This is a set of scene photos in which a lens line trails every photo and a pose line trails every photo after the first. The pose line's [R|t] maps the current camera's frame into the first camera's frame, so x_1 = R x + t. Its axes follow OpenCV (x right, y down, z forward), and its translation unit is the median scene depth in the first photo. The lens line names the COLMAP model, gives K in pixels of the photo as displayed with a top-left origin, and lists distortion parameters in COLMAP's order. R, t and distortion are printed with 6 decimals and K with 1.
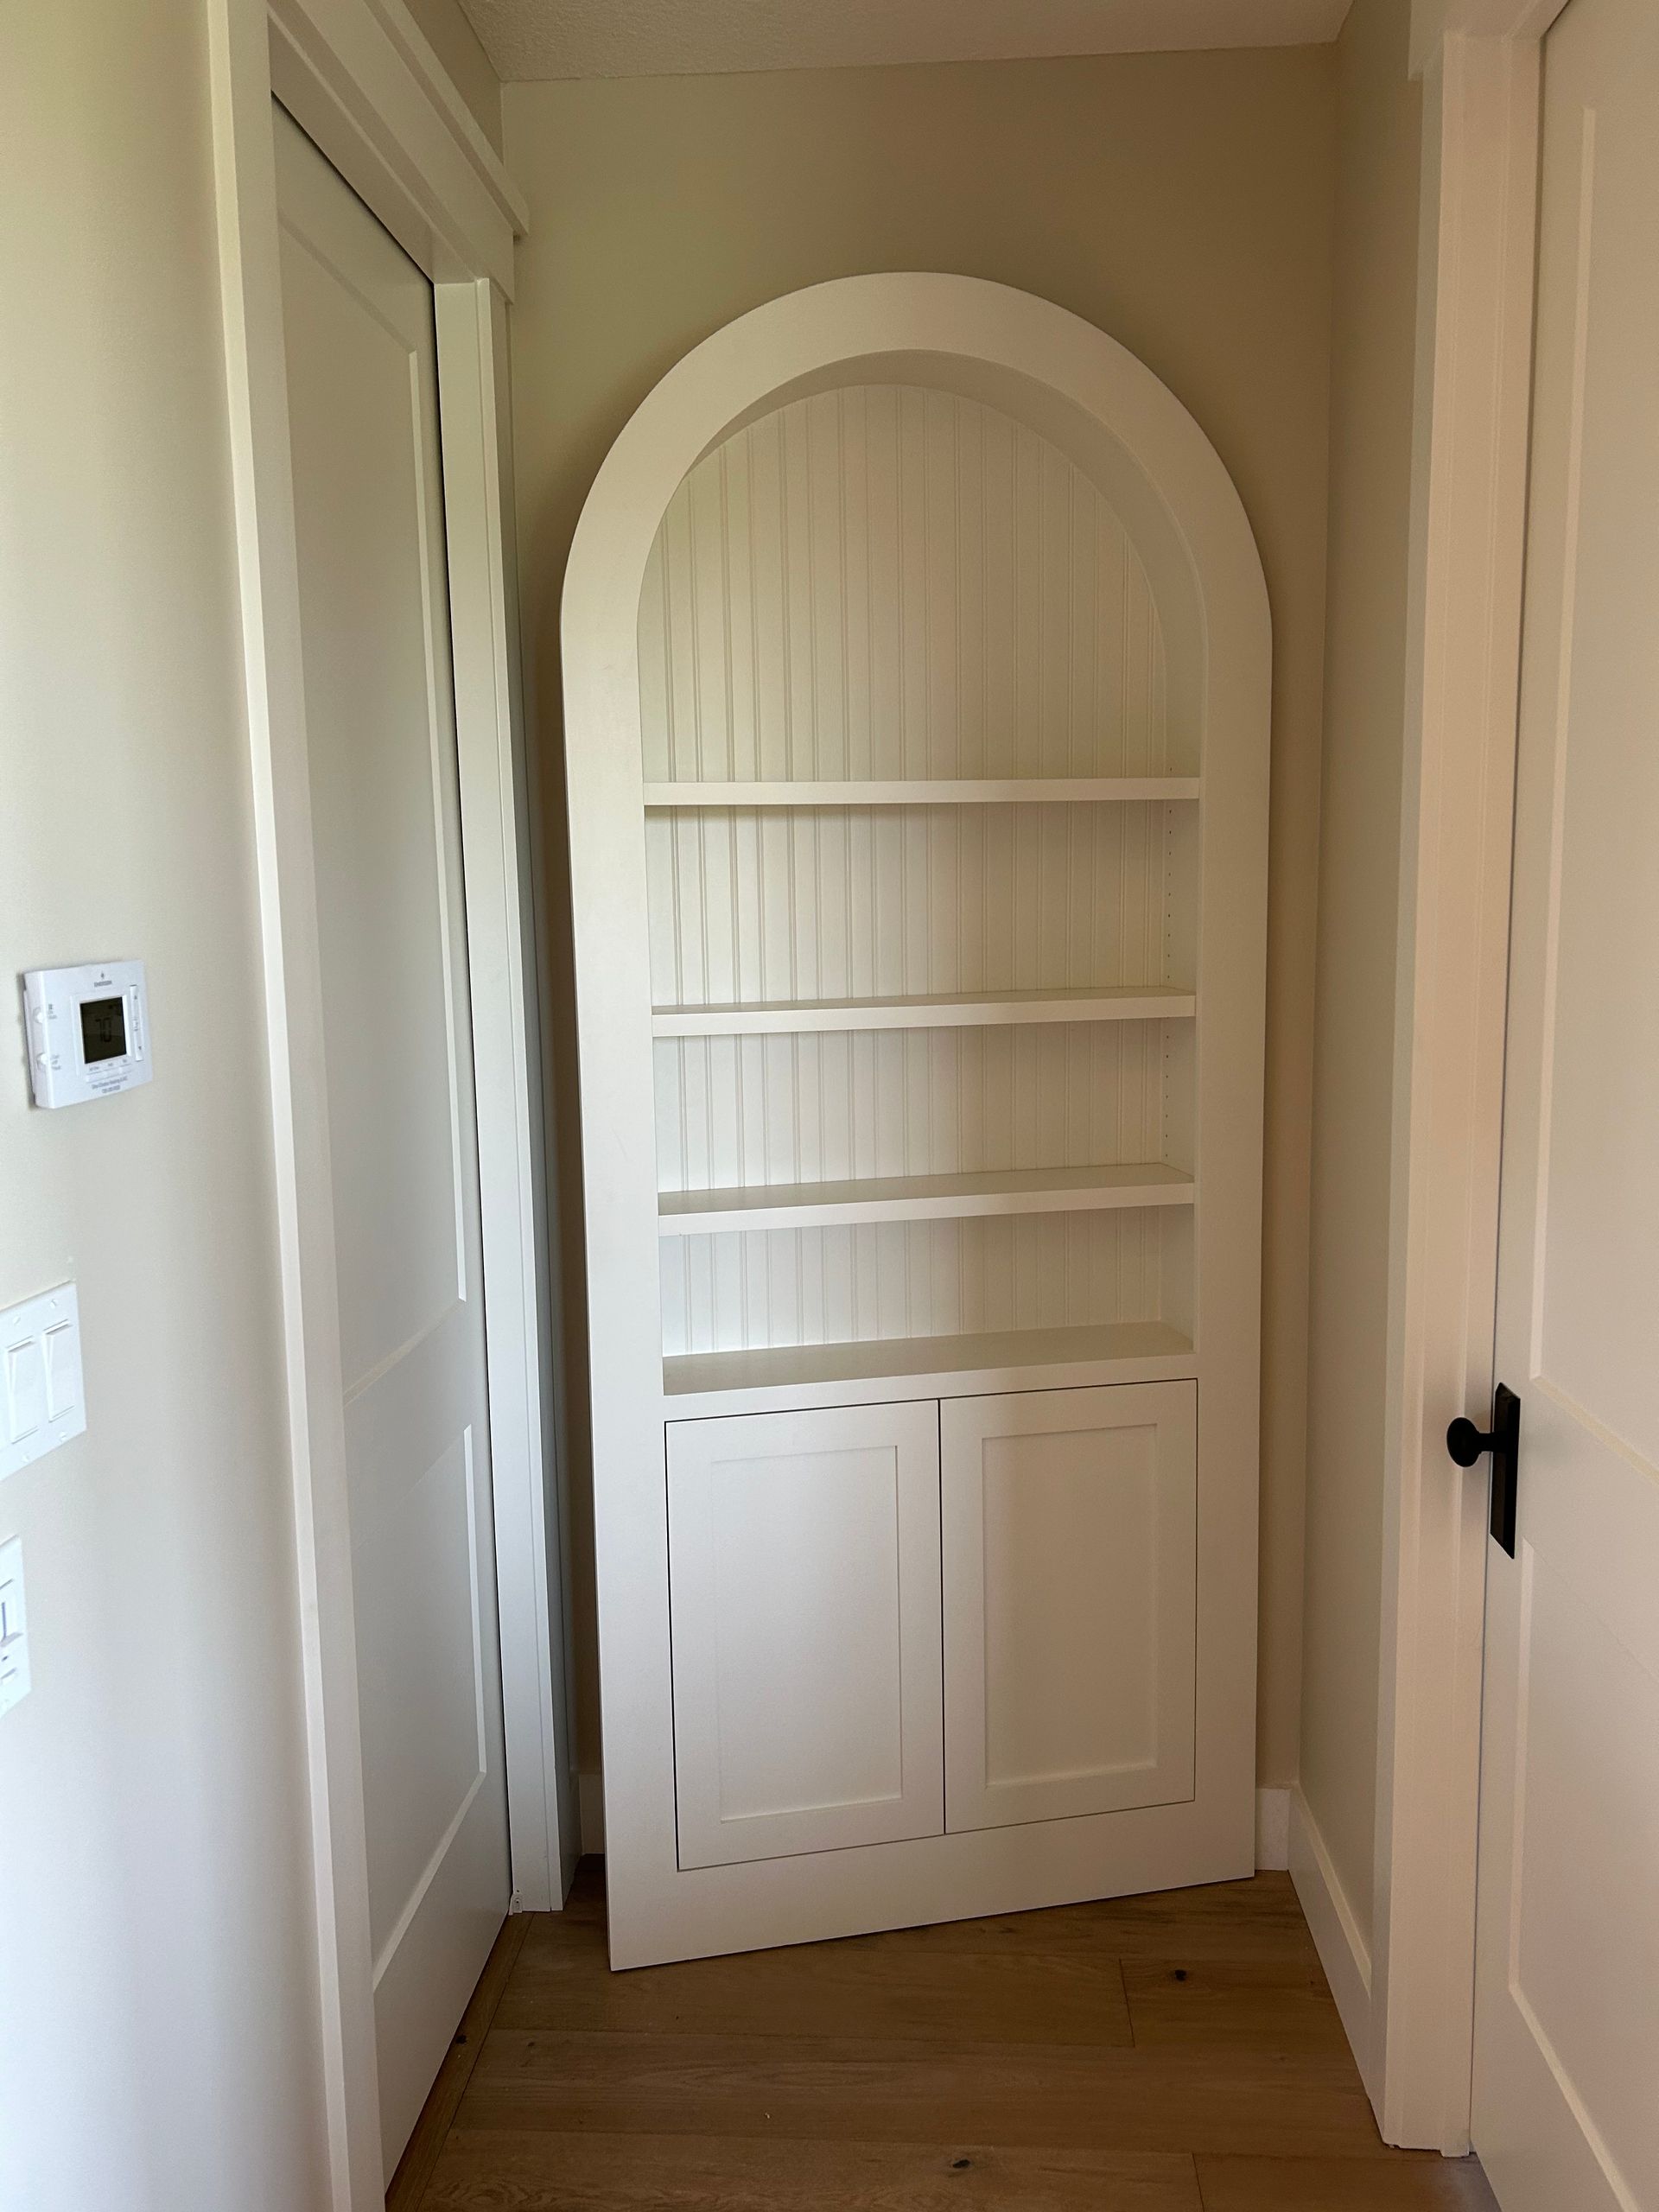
lens RADIAL K [[1666.2, 0, 831.7], [0, 1666.2, 1110.7], [0, 0, 1]] dist [0.008727, -0.020822]
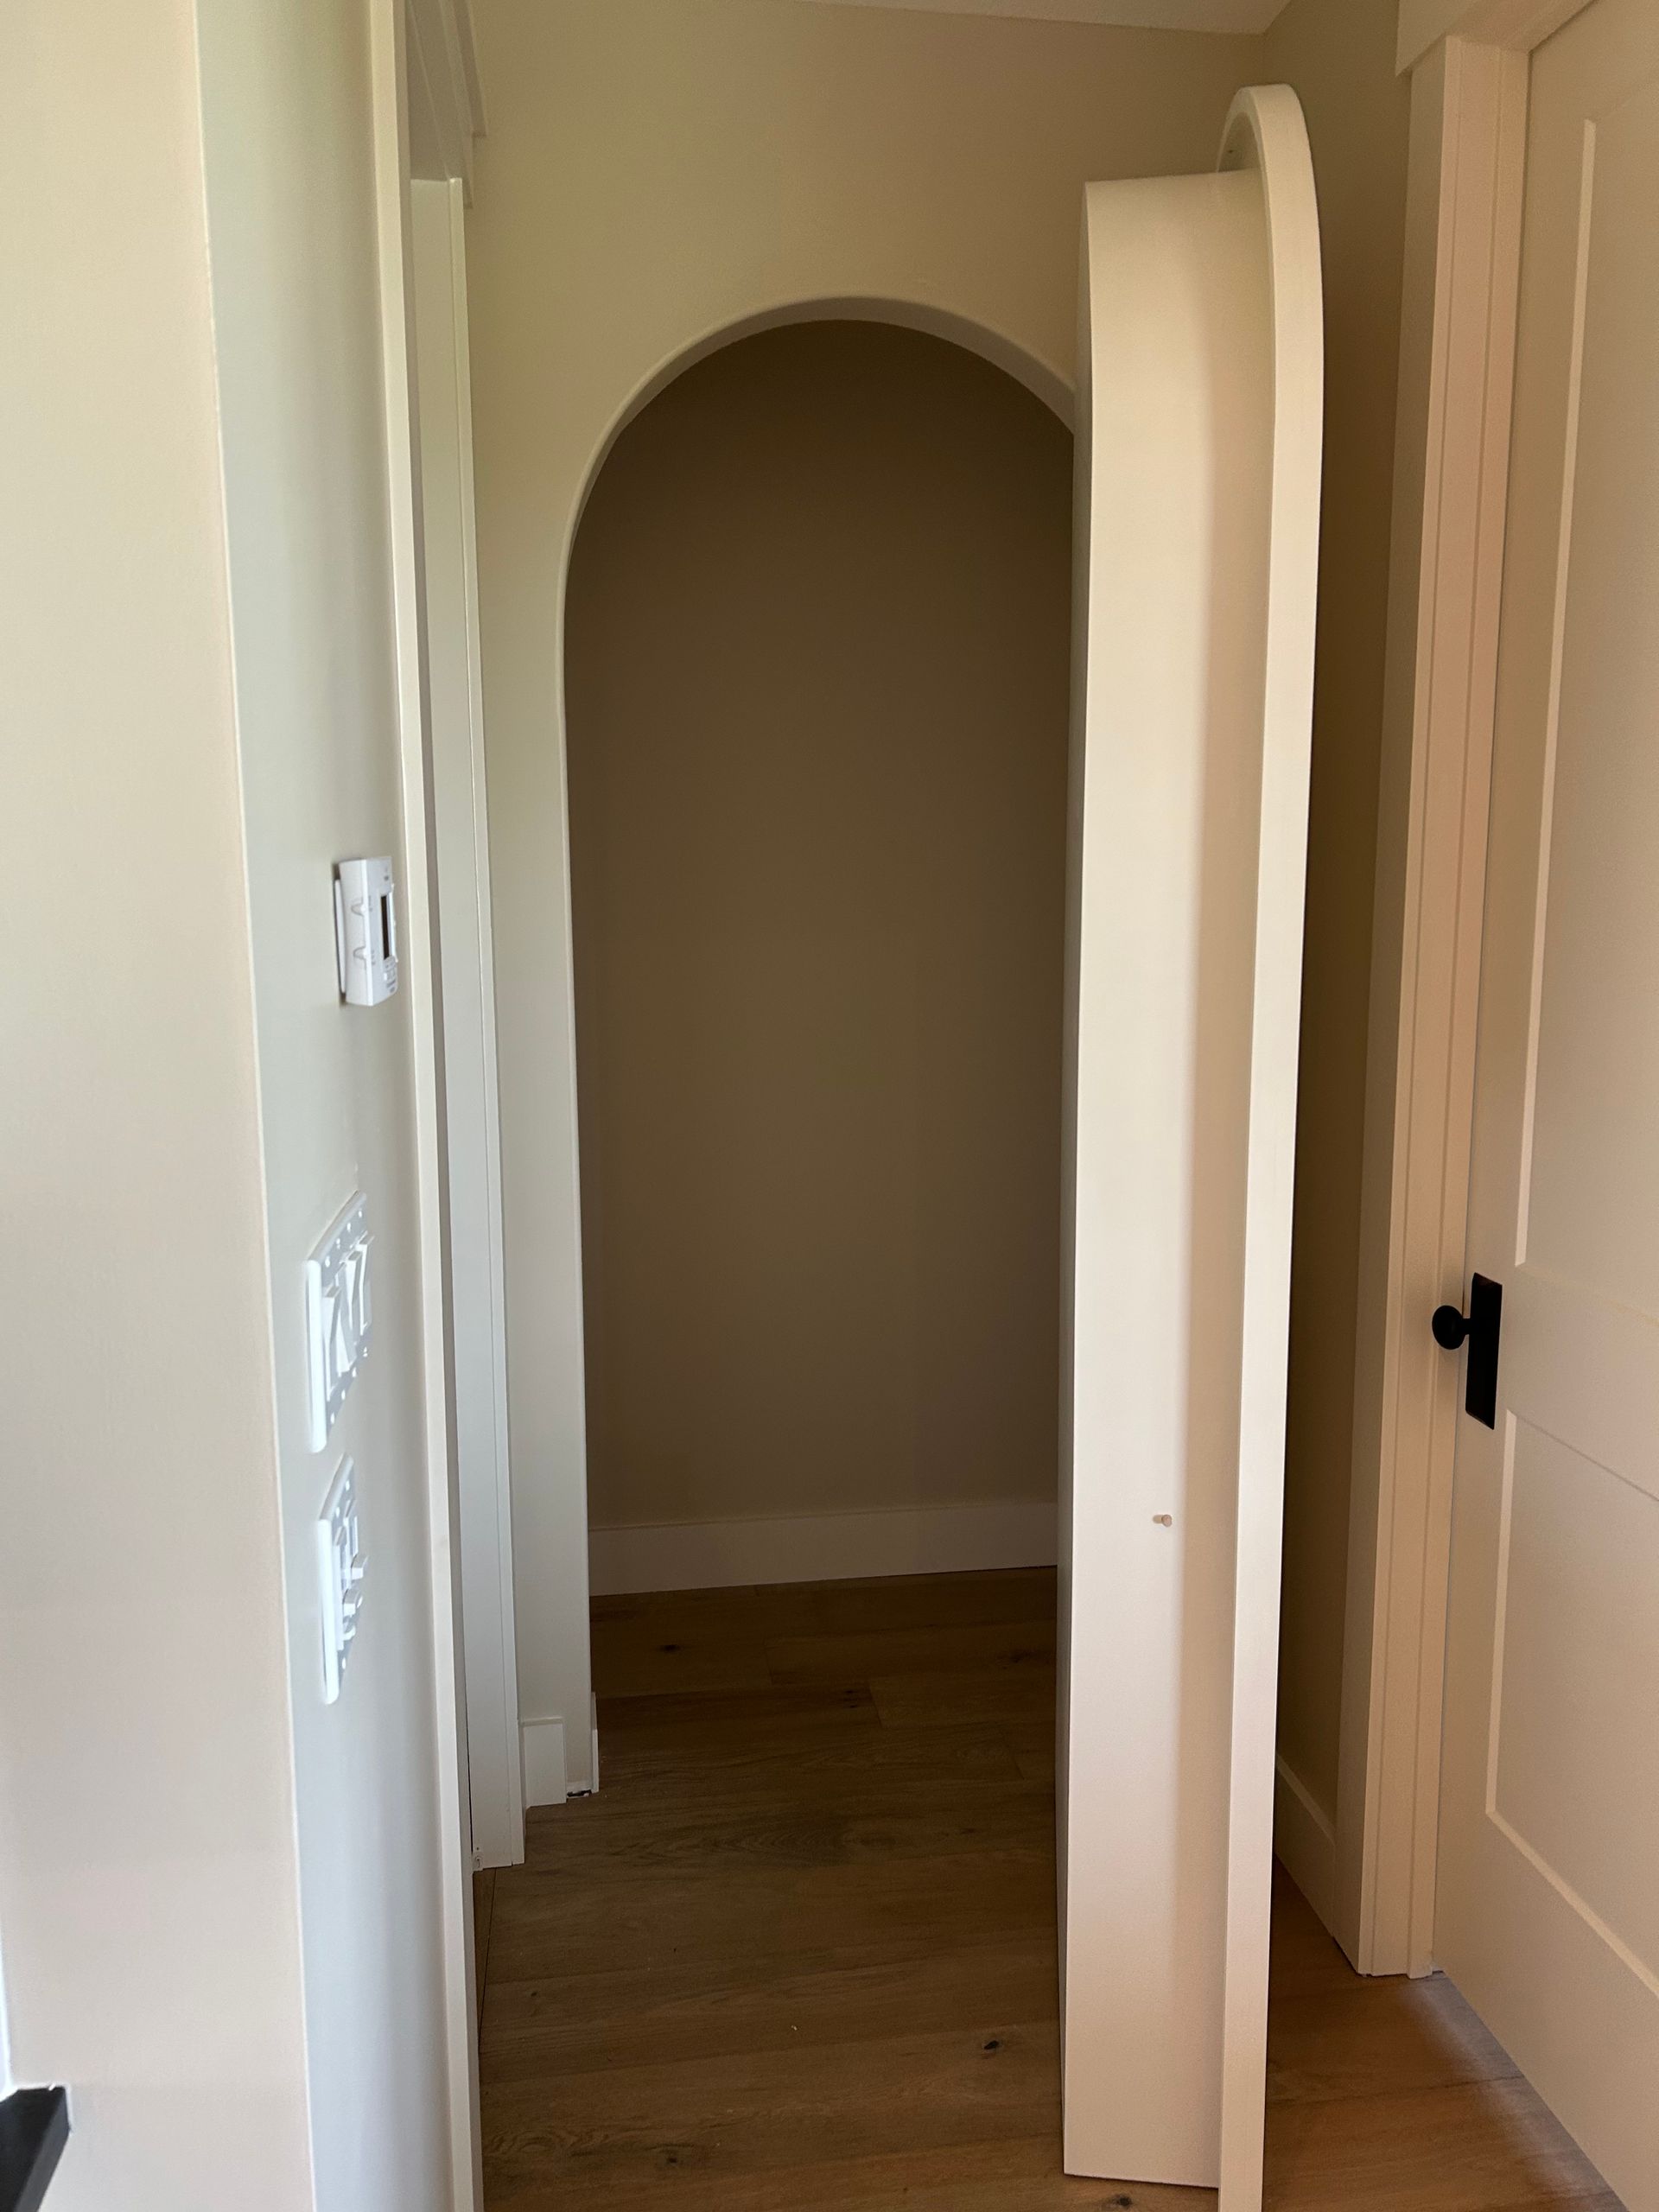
lens RADIAL K [[1666.2, 0, 839.2], [0, 1666.2, 1103.1], [0, 0, 1]] dist [0.008727, -0.020822]
pose [[0.976334, -0.017744, 0.215538, -0.233549], [0.014605, 0.999763, 0.016146, 0.024147], [-0.215774, -0.012616, 0.976362, 0.008568]]
